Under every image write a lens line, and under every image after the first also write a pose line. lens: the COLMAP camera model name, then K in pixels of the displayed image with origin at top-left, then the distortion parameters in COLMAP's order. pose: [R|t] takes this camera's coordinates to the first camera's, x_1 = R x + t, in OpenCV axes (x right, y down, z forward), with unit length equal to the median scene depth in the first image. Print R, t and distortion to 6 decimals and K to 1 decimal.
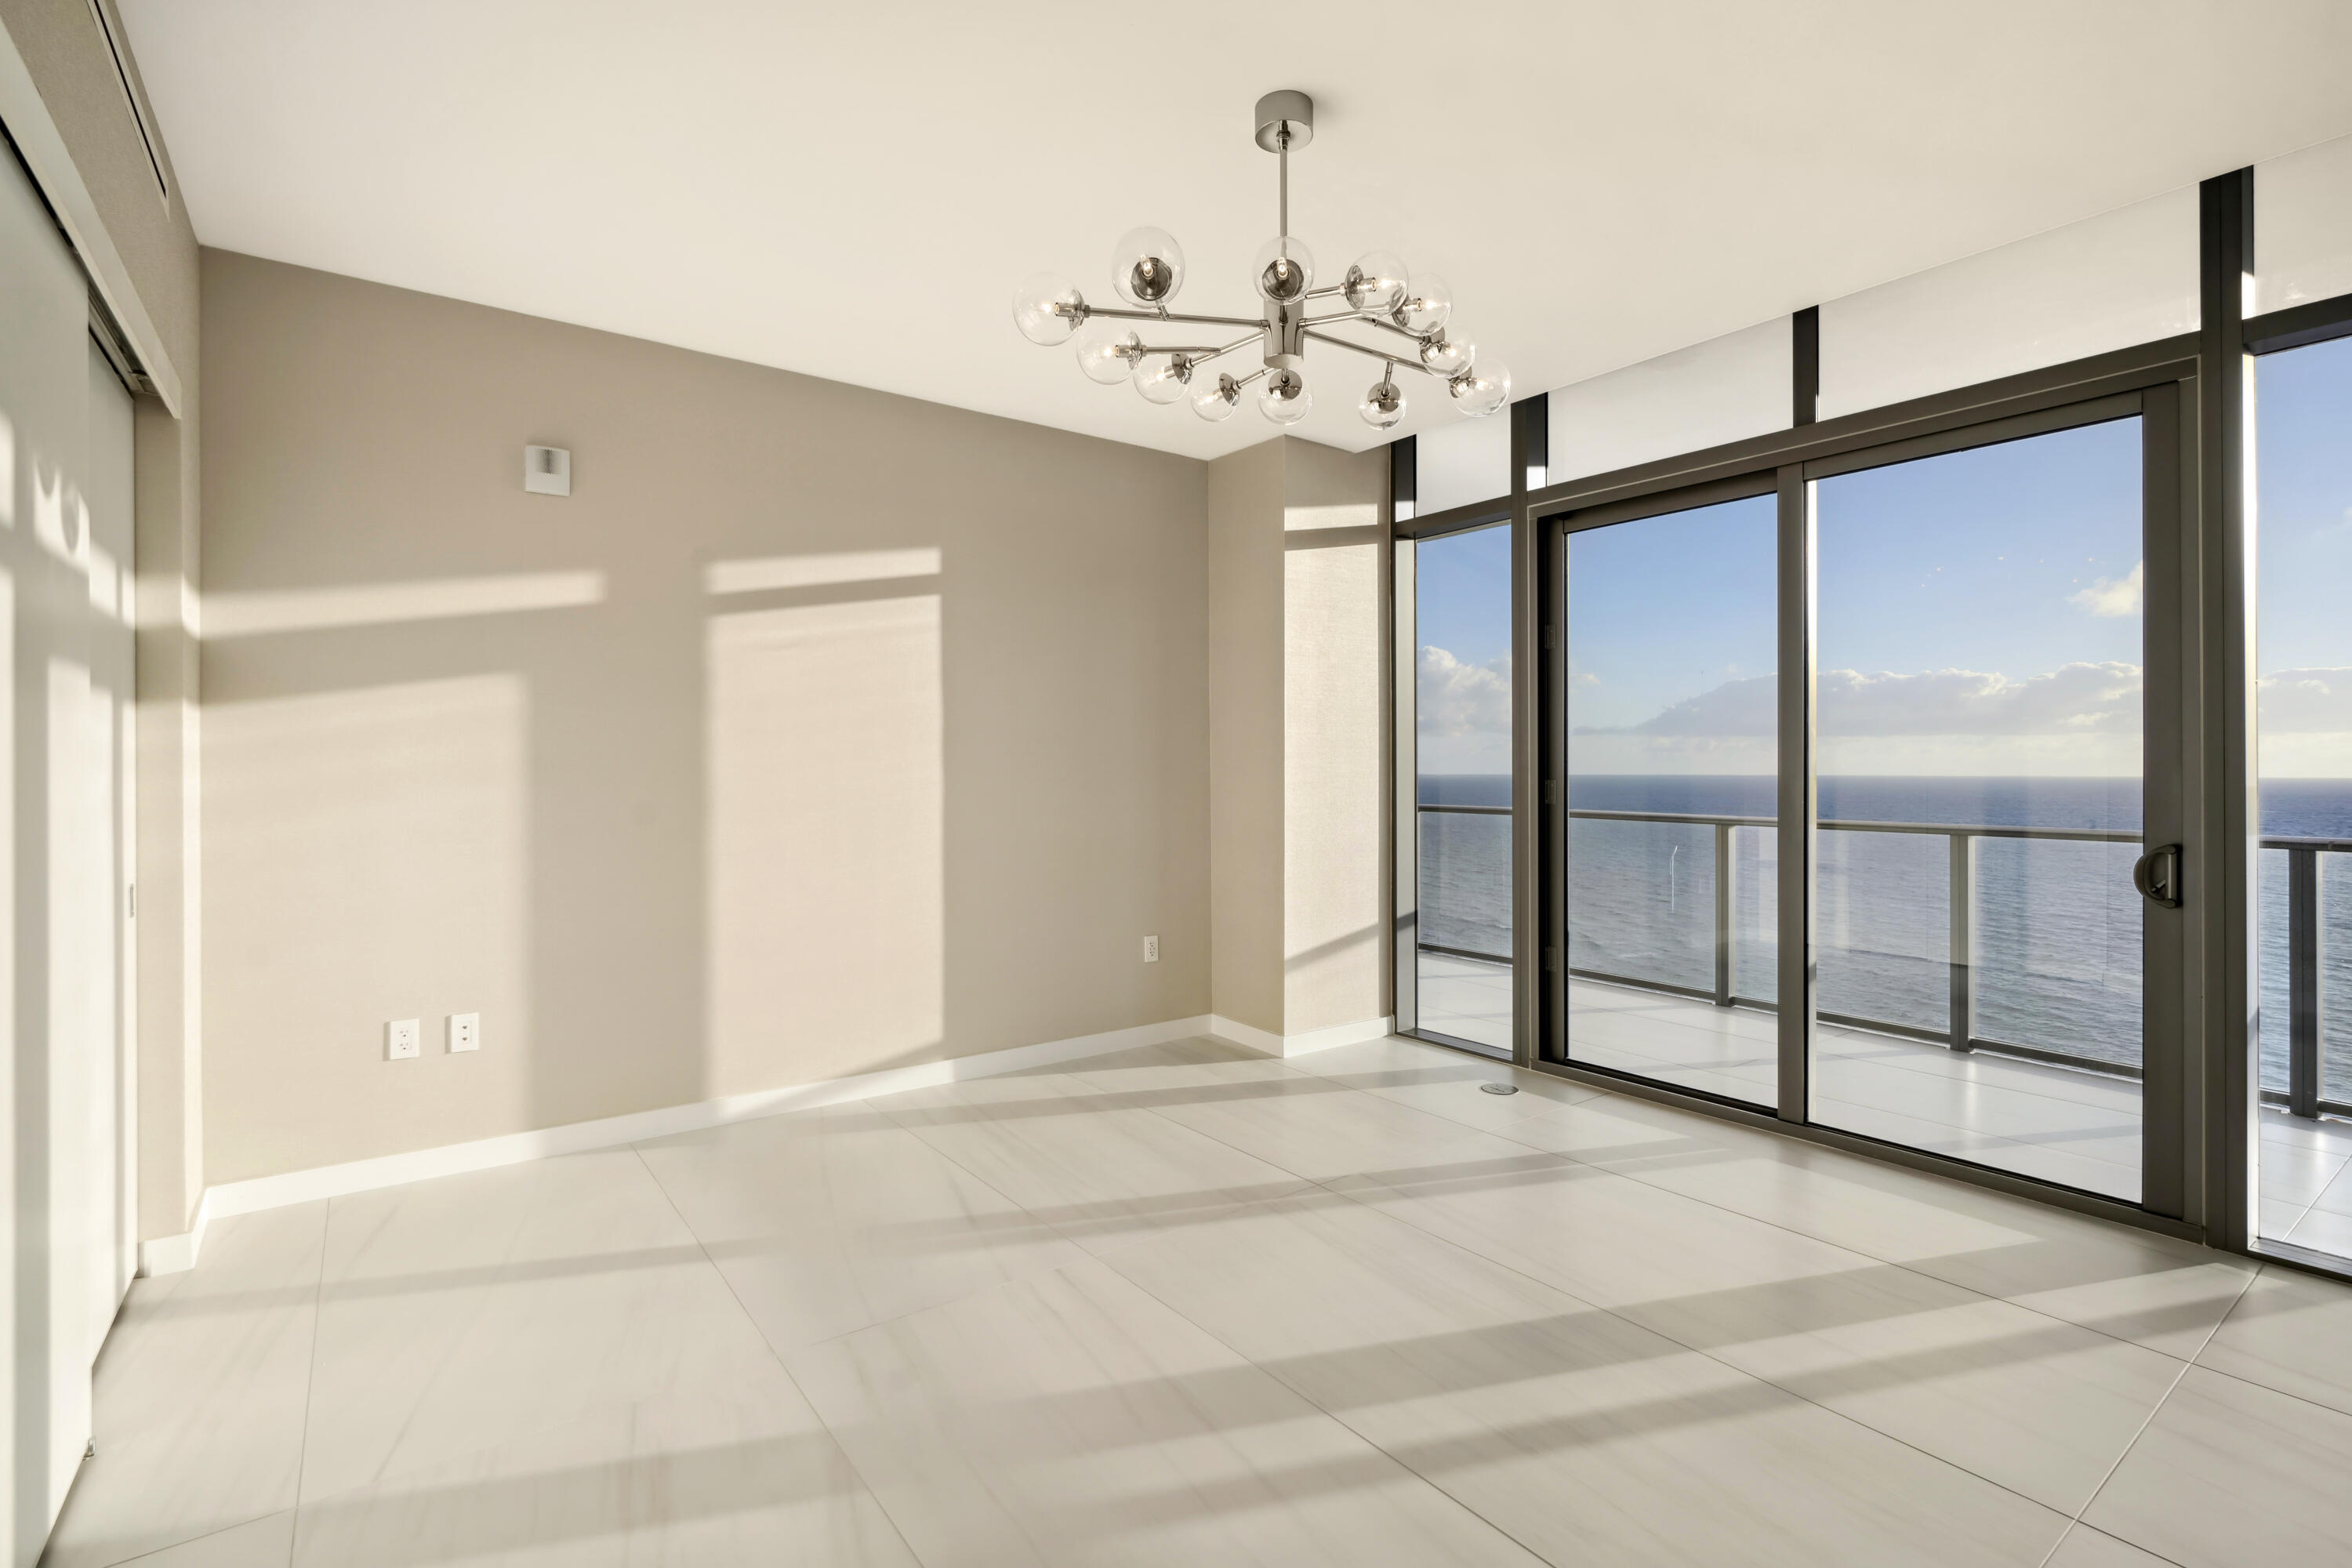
lens RADIAL K [[1076.2, 0, 1195.3], [0, 1076.2, 761.0], [0, 0, 1]] dist [-0.011326, 0.003009]
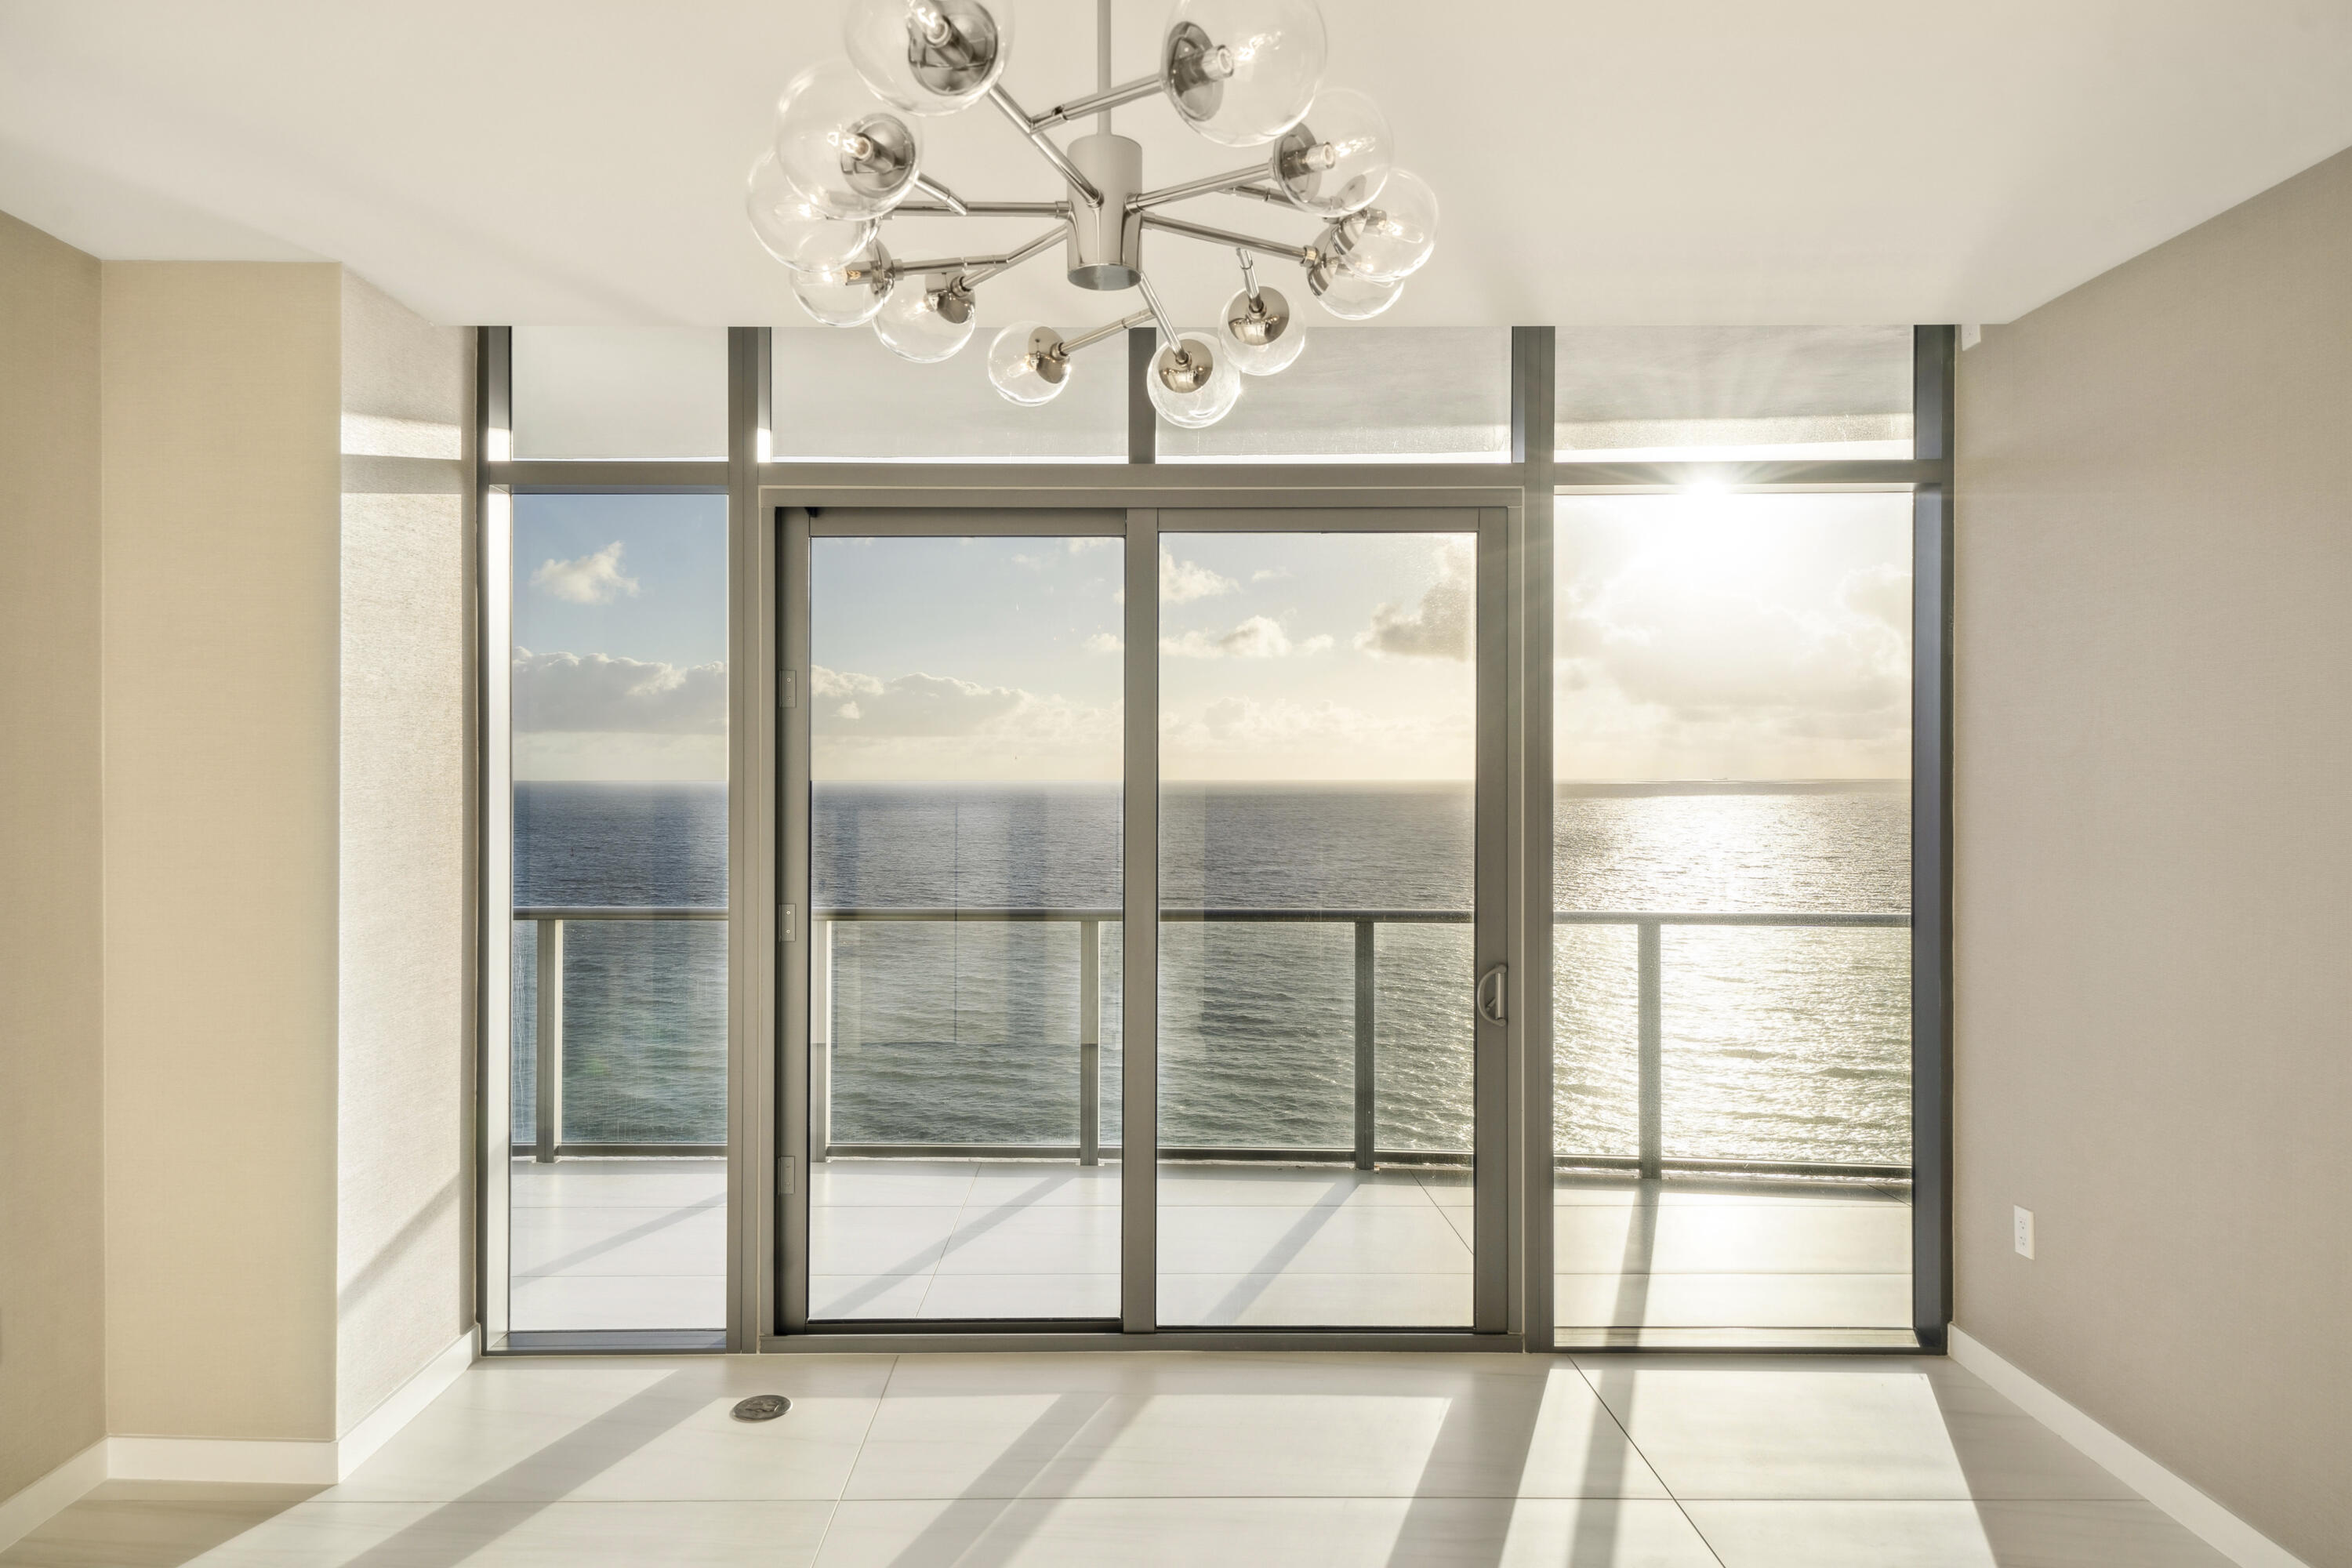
lens RADIAL K [[1438.4, 0, 1165.2], [0, 1438.4, 768.5], [0, 0, 1]] dist [0.000127, 0.002086]
pose [[0.595055, 0.002782, 0.803681, -0.238737], [-0.001530, 0.999996, -0.002329, -0.063801], [-0.803684, 0.000157, 0.595056, 0.282842]]
